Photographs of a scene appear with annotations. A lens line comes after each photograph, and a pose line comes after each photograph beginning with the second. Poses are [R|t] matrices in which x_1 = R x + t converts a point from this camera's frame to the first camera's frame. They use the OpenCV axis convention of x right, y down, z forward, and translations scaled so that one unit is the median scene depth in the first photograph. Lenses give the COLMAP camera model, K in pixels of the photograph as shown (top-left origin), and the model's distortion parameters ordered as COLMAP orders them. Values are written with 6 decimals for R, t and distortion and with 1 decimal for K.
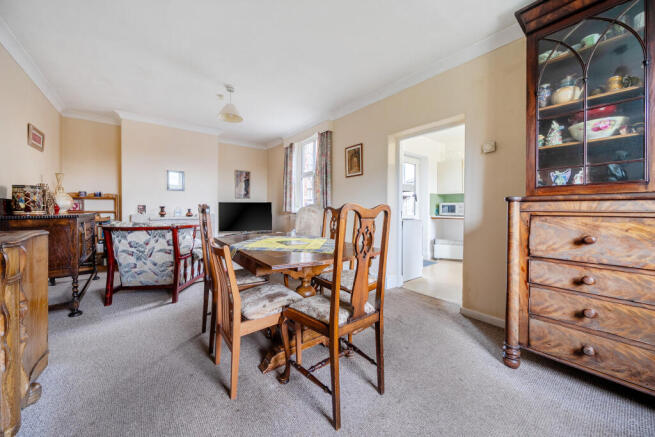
lens RADIAL K [[246.2, 0, 325.9], [0, 246.2, 214.2], [0, 0, 1]] dist [-0.000325, -0.000261]
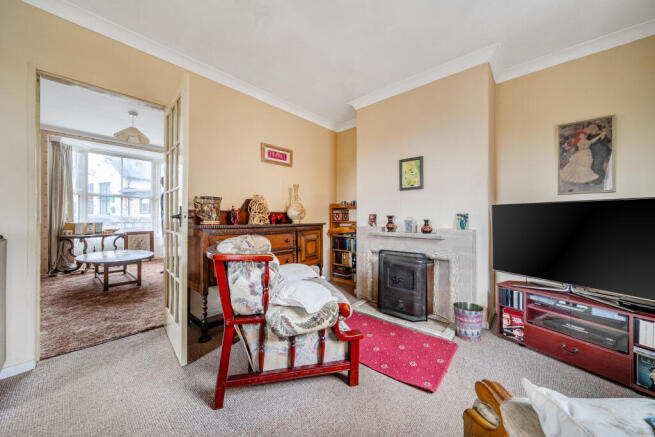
lens RADIAL K [[228.4, 0, 325.6], [0, 228.4, 215.4], [0, 0, 1]] dist [0.000537, 0.000010]
pose [[0.216186, -0.010967, -0.976291, -0.094297], [-0.019893, 0.999680, -0.015635, -0.018310], [0.976150, 0.022801, 0.215898, 0.659561]]
